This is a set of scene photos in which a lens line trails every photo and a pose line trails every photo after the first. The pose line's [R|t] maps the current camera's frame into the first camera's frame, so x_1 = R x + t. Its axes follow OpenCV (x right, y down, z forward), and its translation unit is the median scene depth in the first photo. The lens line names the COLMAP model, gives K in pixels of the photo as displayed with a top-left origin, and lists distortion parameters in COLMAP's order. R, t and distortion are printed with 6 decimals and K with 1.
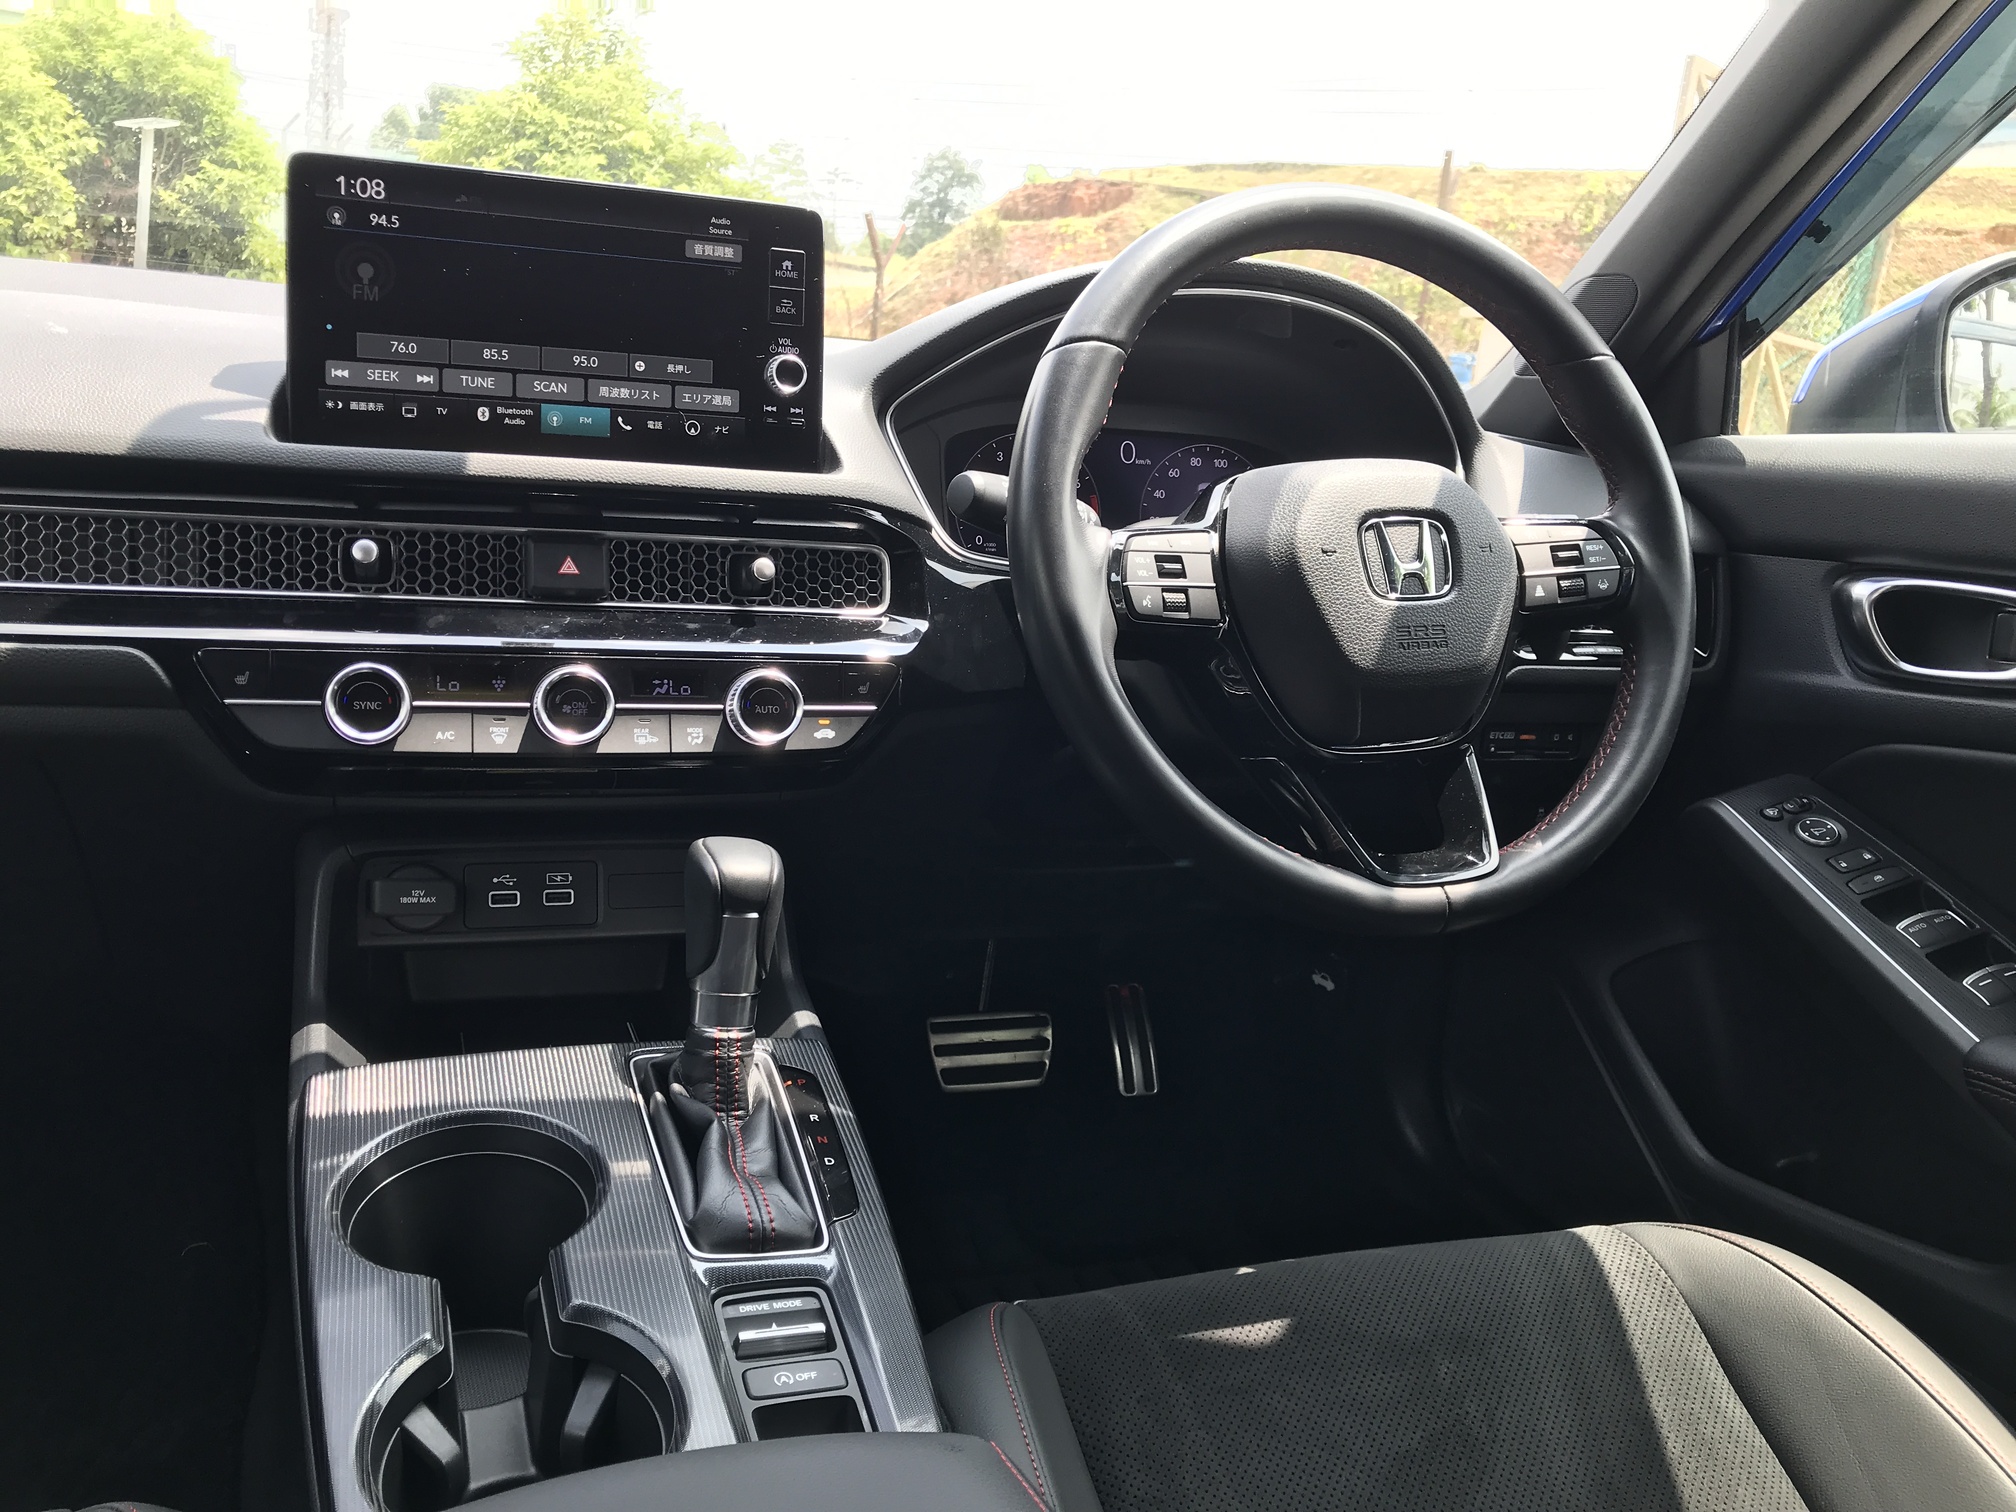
lens RADIAL K [[1674.3, 0, 1007.7], [0, 1674.3, 746.6], [0, 0, 1]] dist [0.014474, -0.001849]
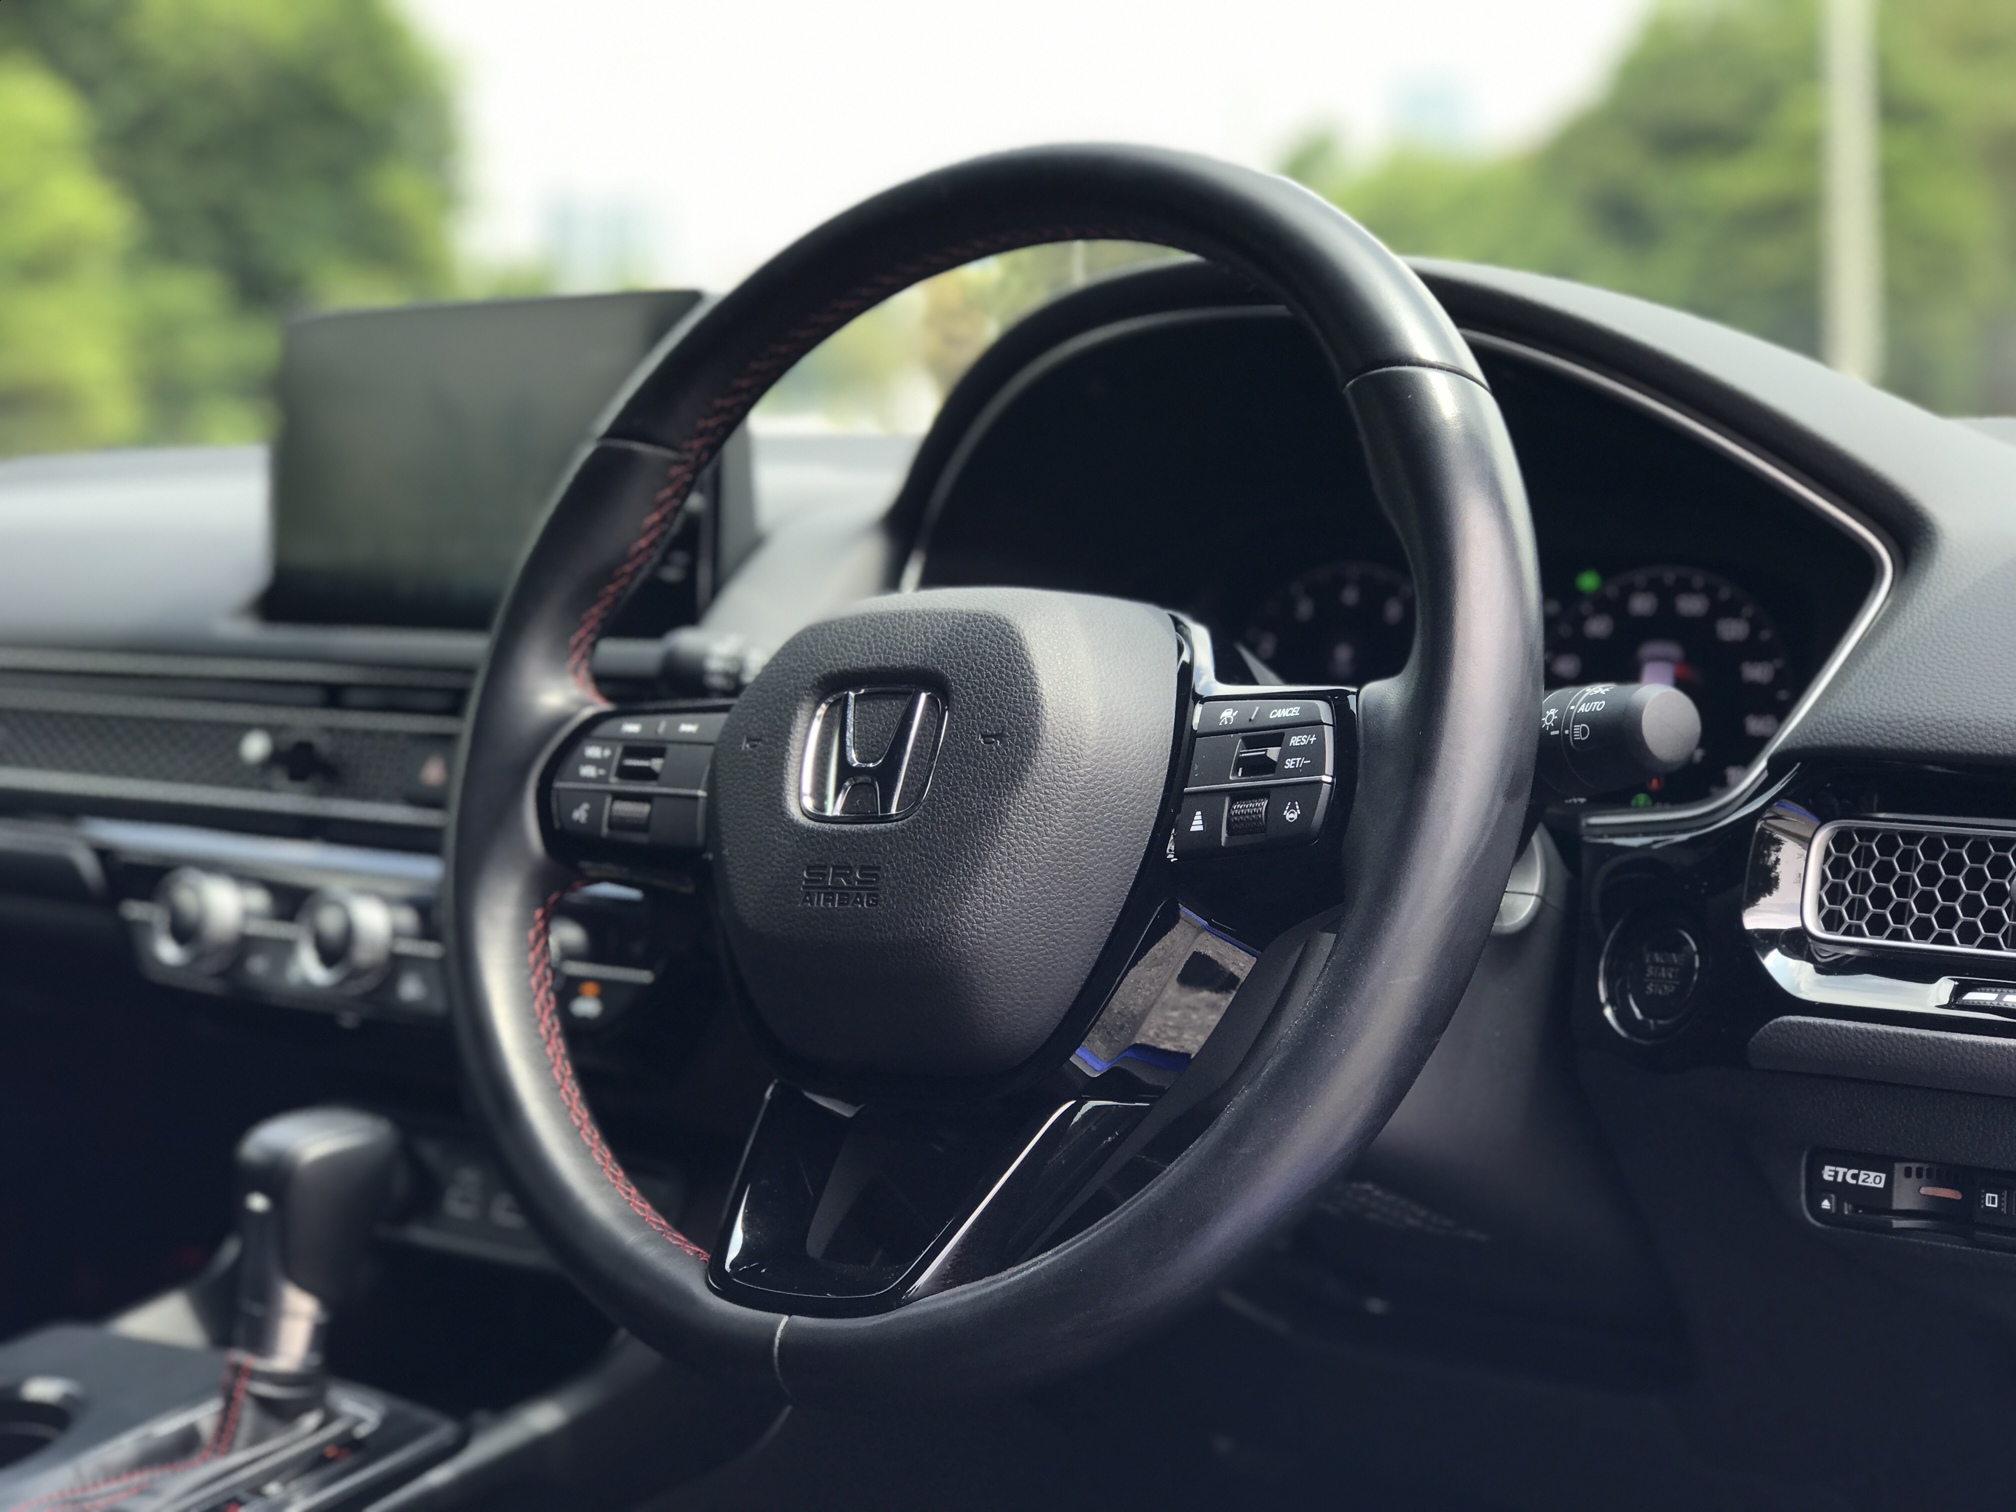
lens RADIAL K [[3268.0, 0, 1009.5], [0, 3268.0, 748.5], [0, 0, 1]] dist [0.036590, 0.000000]
pose [[0.521216, -0.002320, -0.853421, 1.156674], [-0.126053, 0.988819, -0.079674, -0.026864], [0.844064, 0.149104, 0.515096, 0.421543]]
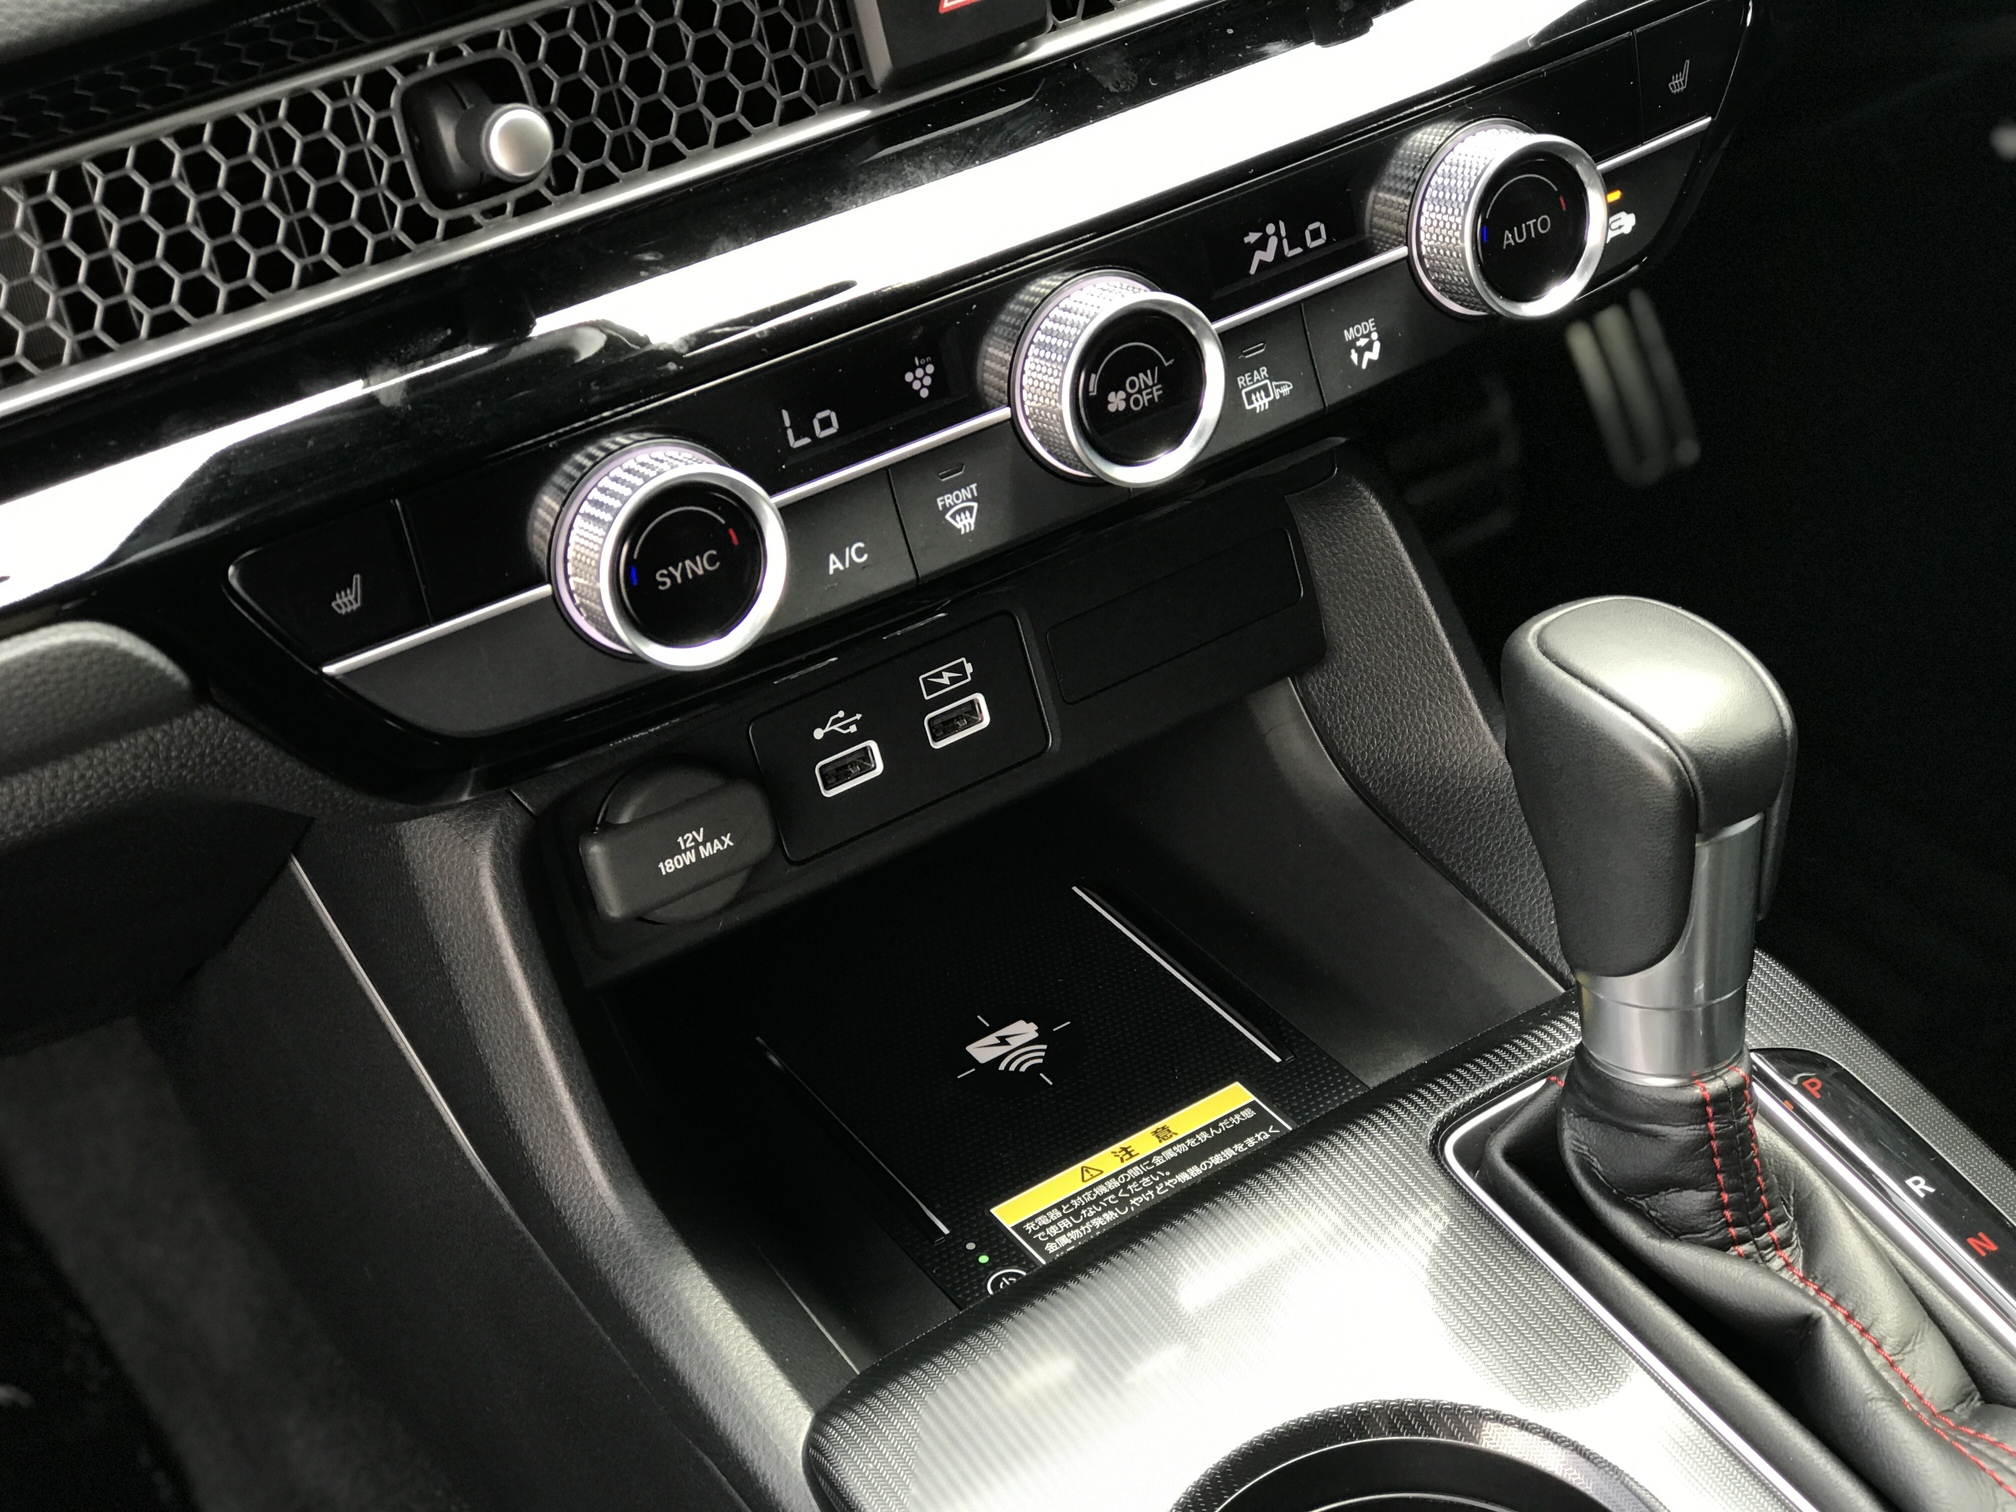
lens RADIAL K [[3268.0, 0, 1003.4], [0, 3268.0, 759.7], [0, 0, 1]] dist [0.036590, 0.000000]
pose [[0.961599, -0.258315, 0.092742, -0.348848], [0.198352, 0.887621, 0.415676, -0.243556], [-0.189695, -0.381318, 0.904772, 0.280835]]
